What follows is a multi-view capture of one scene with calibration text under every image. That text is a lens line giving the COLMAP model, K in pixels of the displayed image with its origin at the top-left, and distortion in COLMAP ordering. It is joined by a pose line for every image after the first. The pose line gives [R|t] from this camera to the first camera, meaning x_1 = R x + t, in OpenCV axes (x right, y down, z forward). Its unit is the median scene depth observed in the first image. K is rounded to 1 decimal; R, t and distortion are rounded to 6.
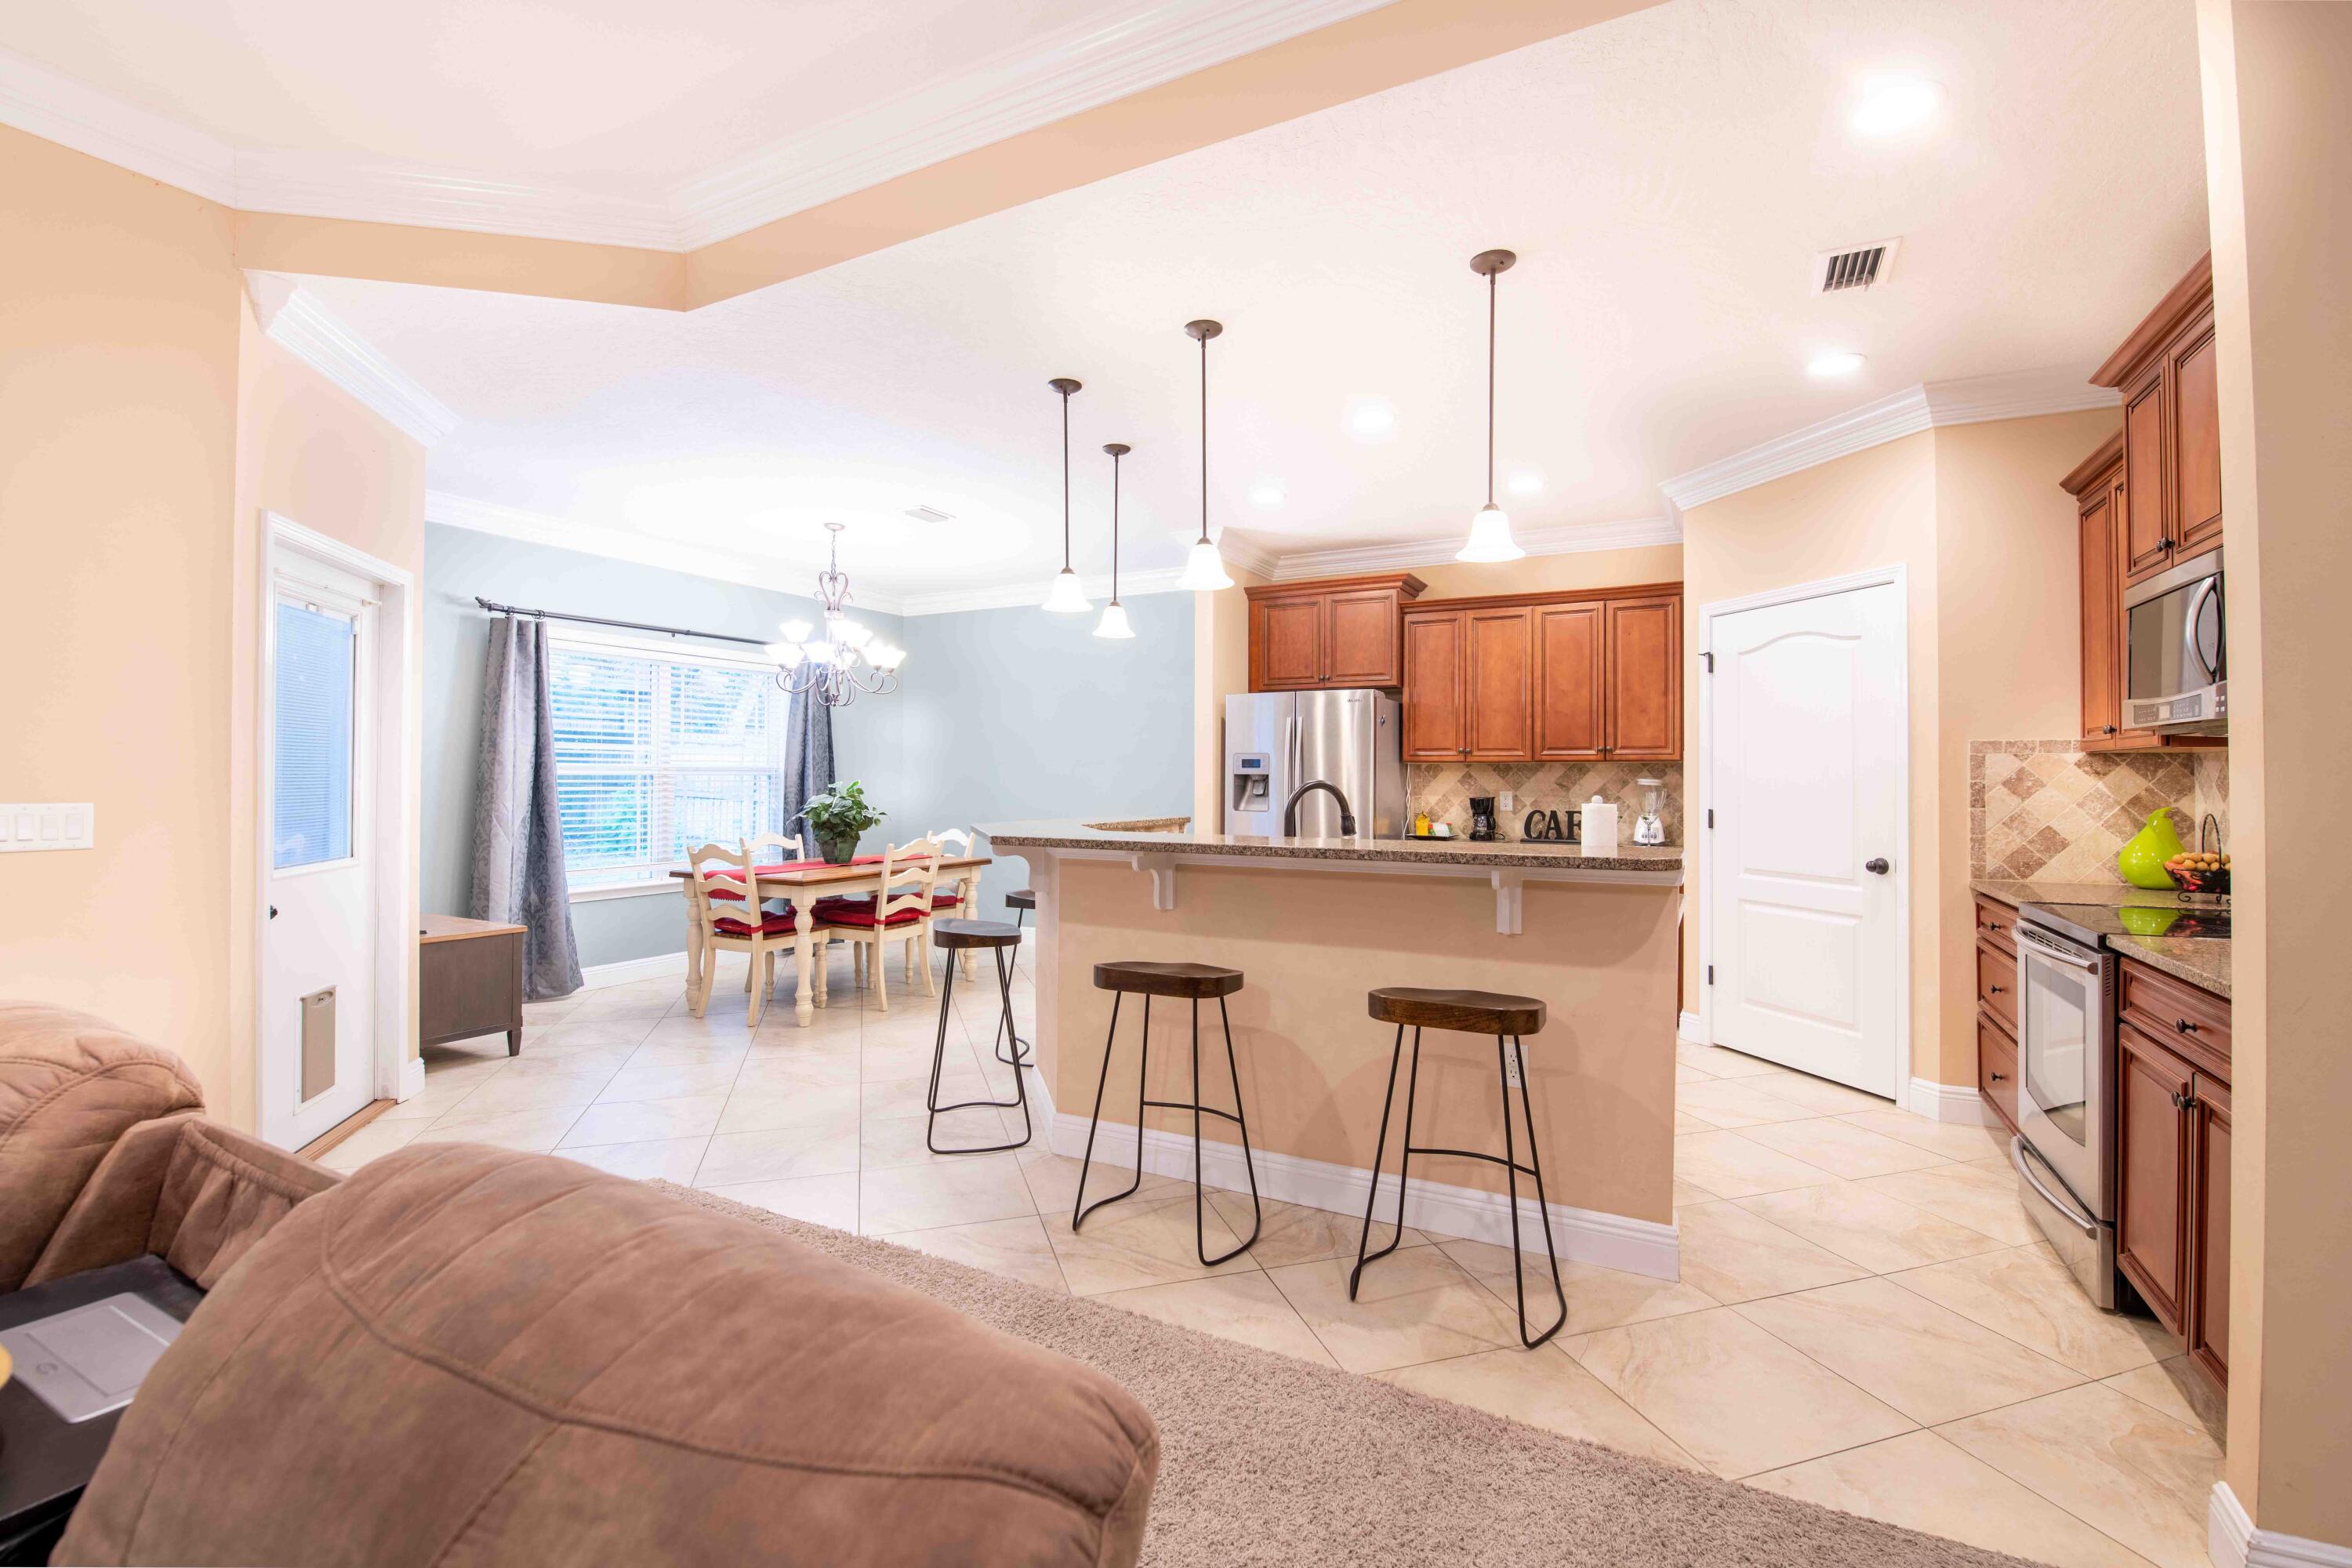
lens RADIAL K [[1039.2, 0, 1185.1], [0, 1039.2, 768.1], [0, 0, 1]] dist [-0.003545, -0.009256]
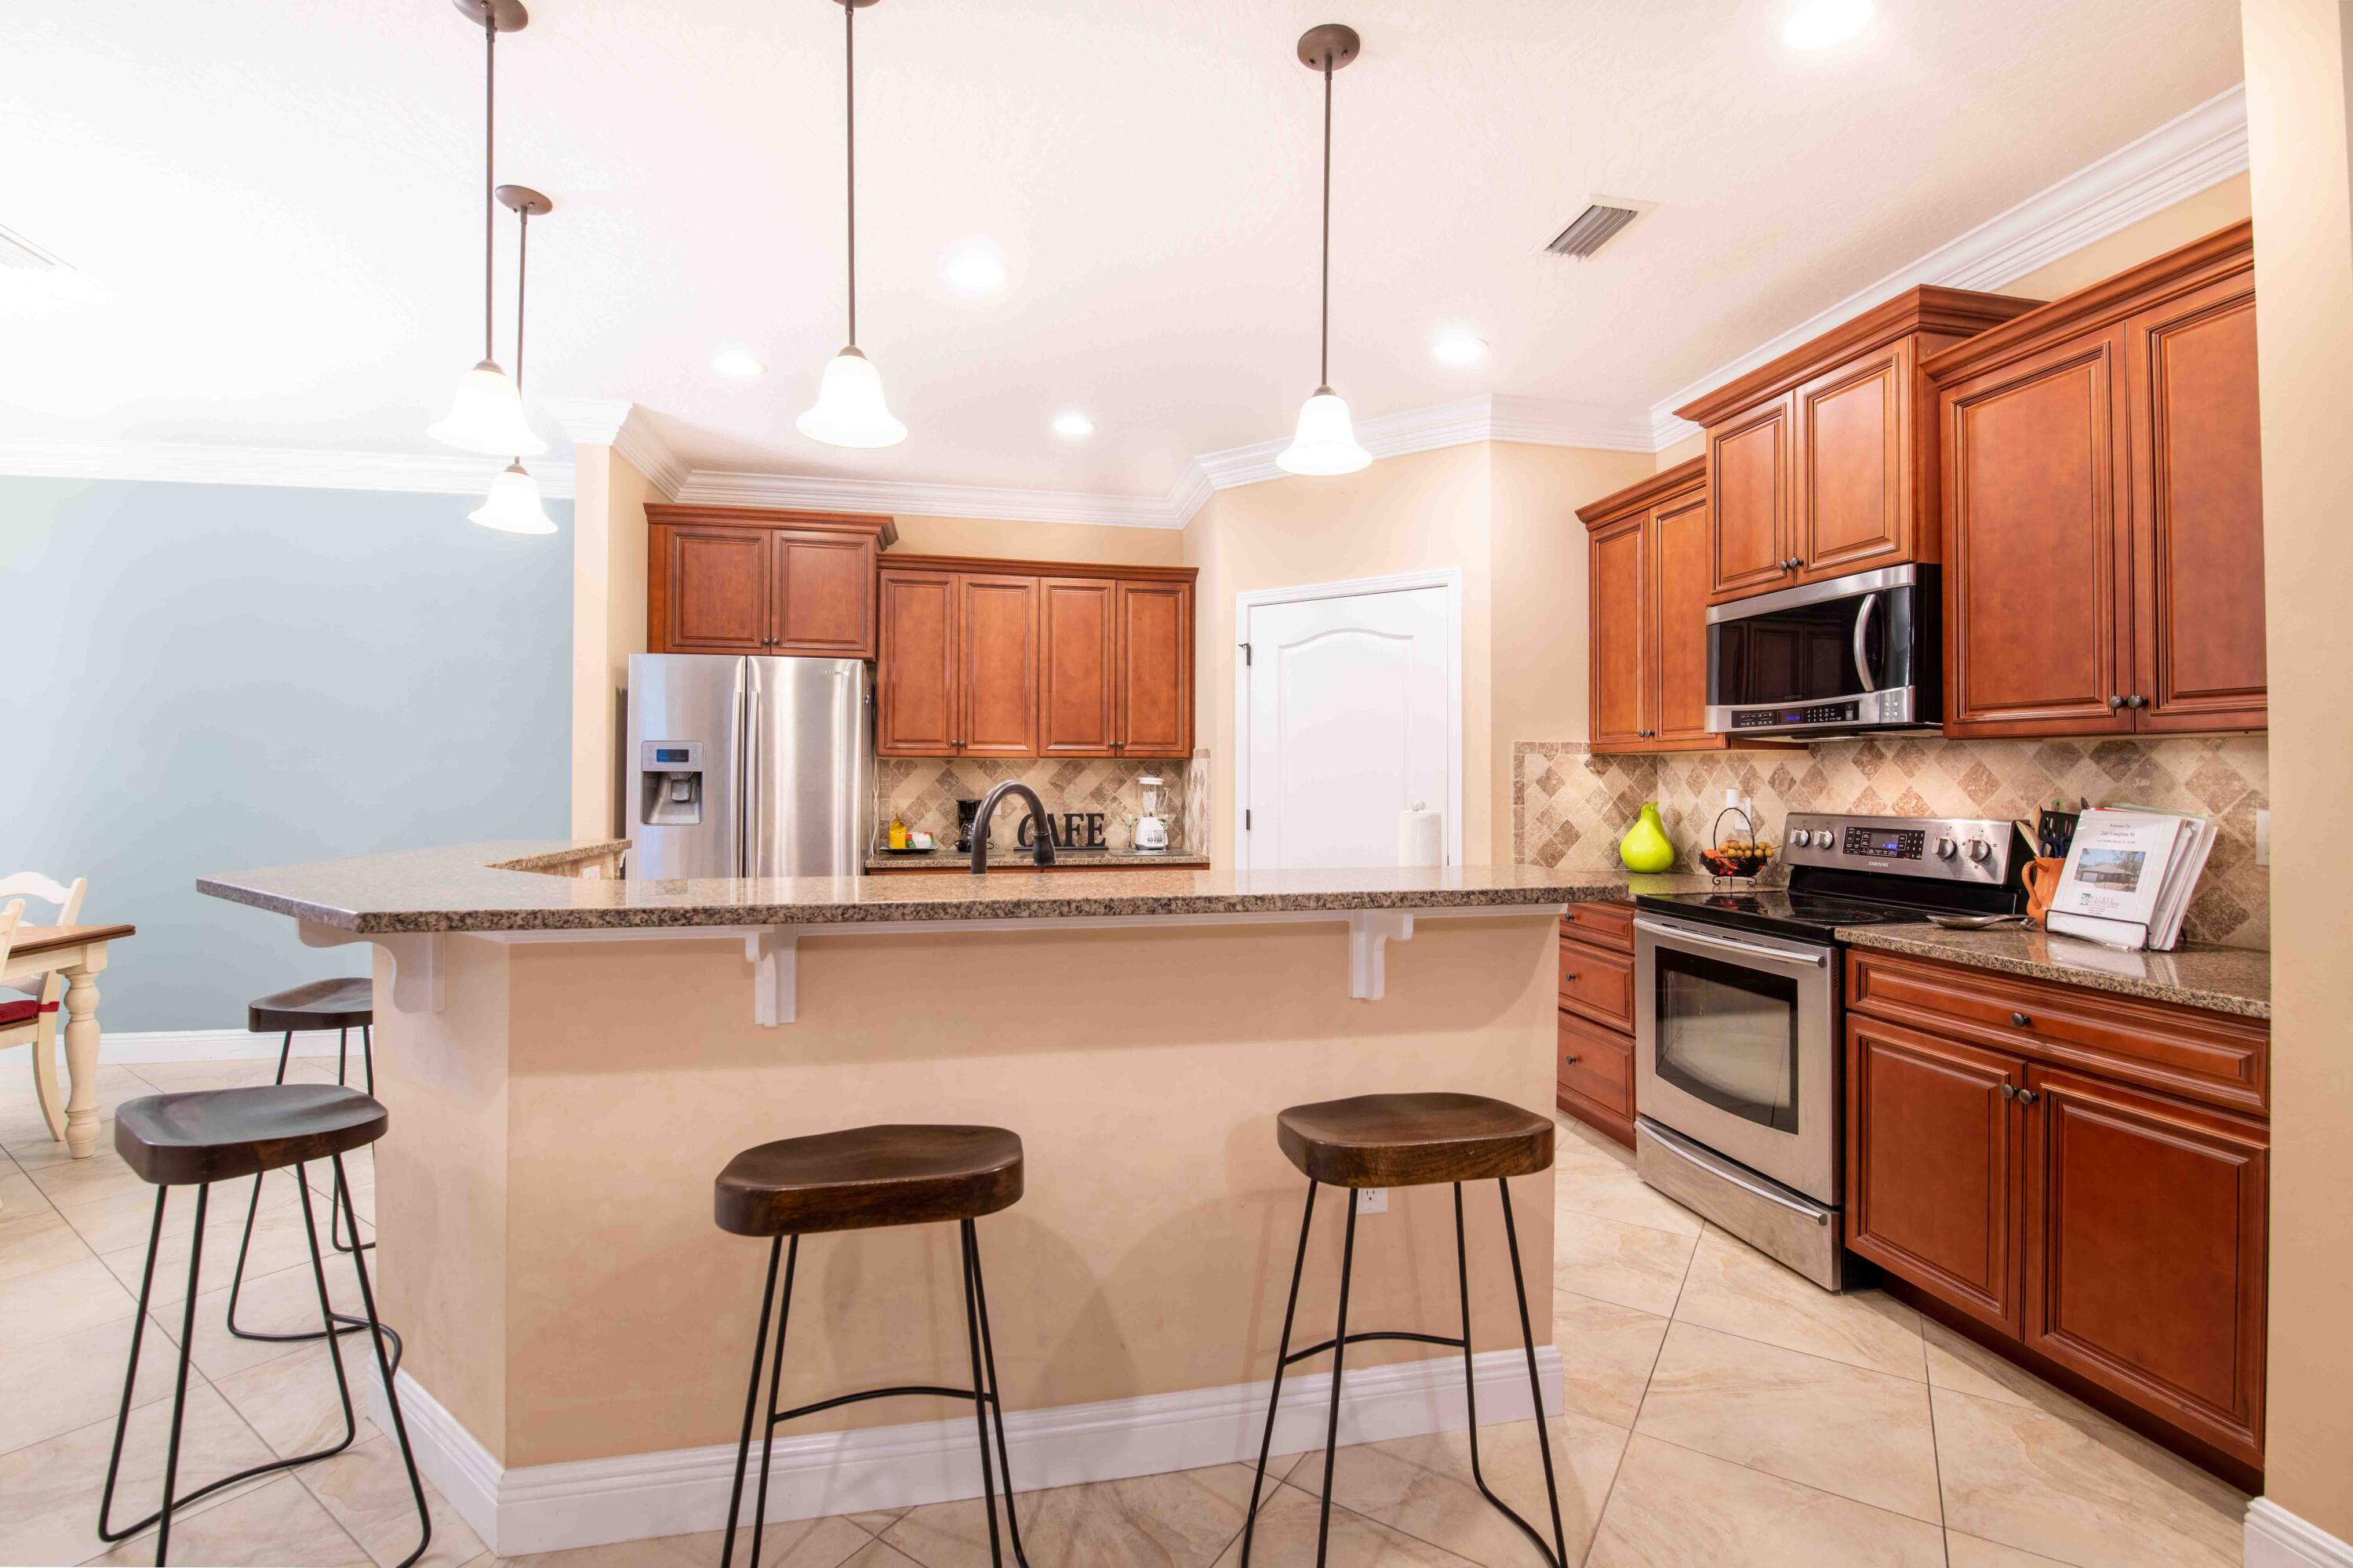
lens RADIAL K [[1034.3, 0, 1209.5], [0, 1034.3, 771.7], [0, 0, 1]] dist [0.001710, -0.010980]
pose [[0.769346, 0.002792, 0.638826, -0.106809], [-0.005975, 0.999978, 0.002826, 0.002188], [-0.638804, -0.005991, 0.769346, 0.257208]]
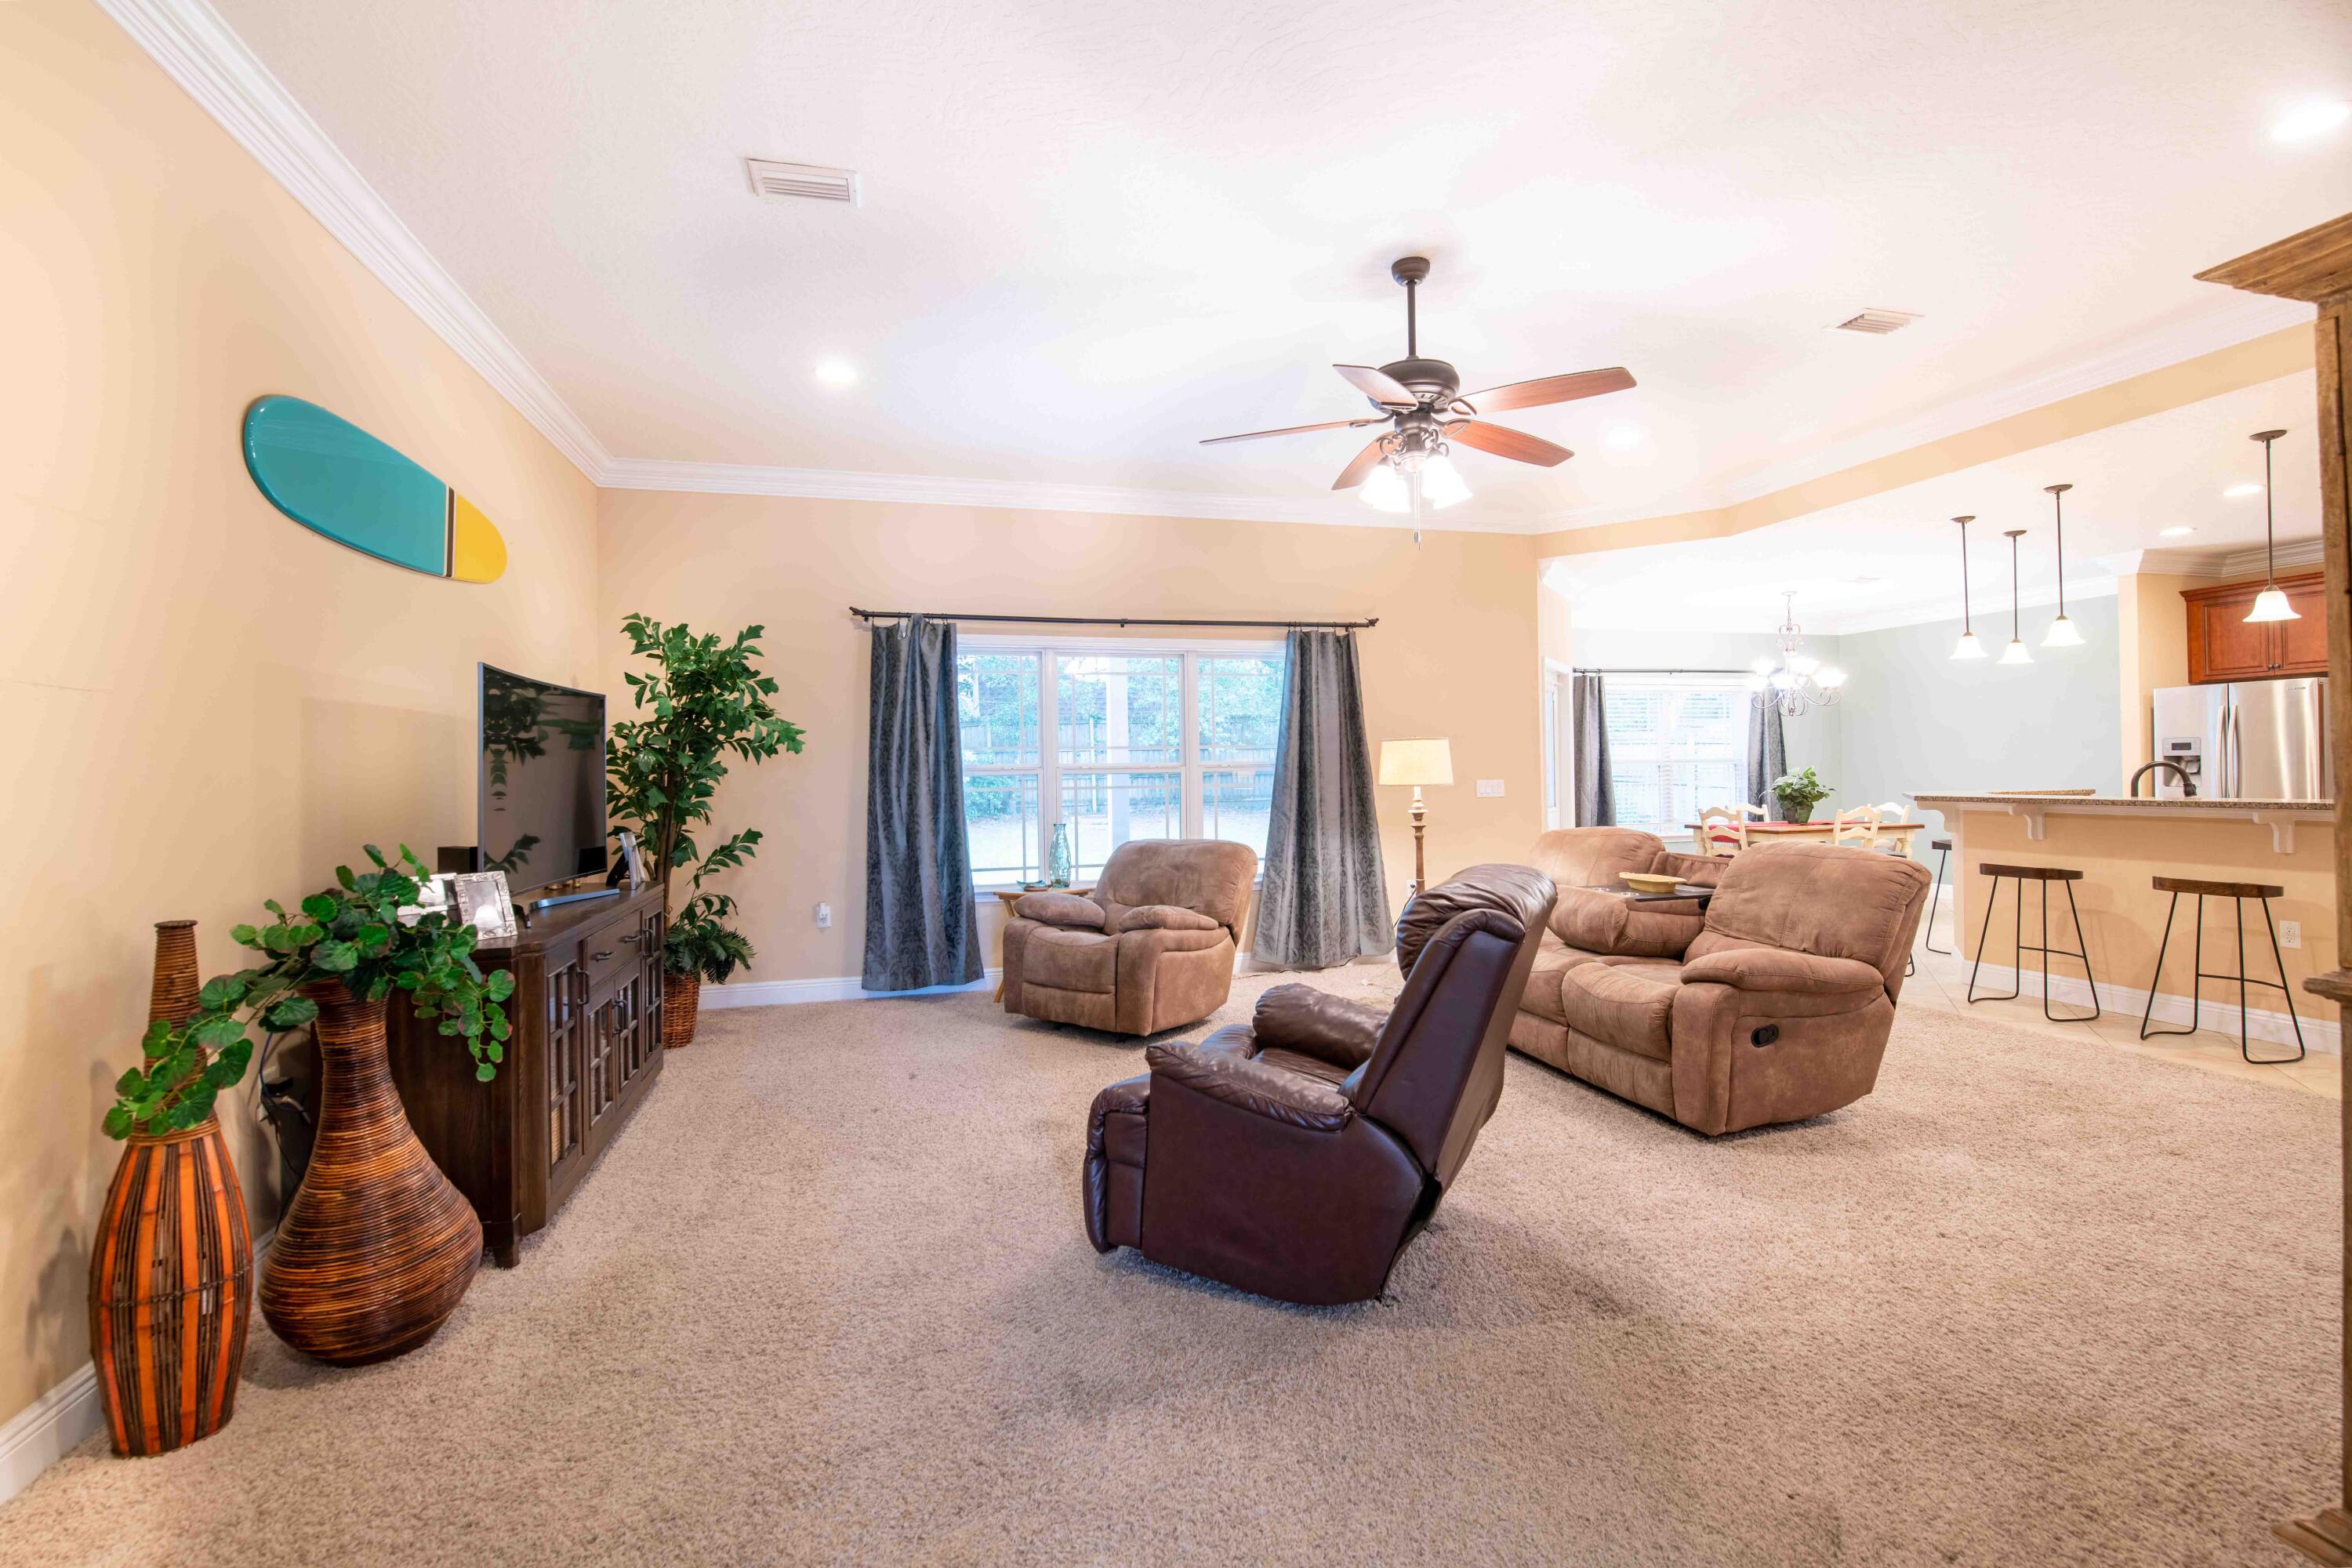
lens RADIAL K [[1039.2, 0, 1185.1], [0, 1039.2, 768.1], [0, 0, 1]] dist [-0.003545, -0.009256]
pose [[0.684326, -0.016347, -0.728993, 0.146574], [0.024229, 0.999706, 0.000327, -0.007883], [0.728773, -0.017886, 0.684521, -0.654439]]
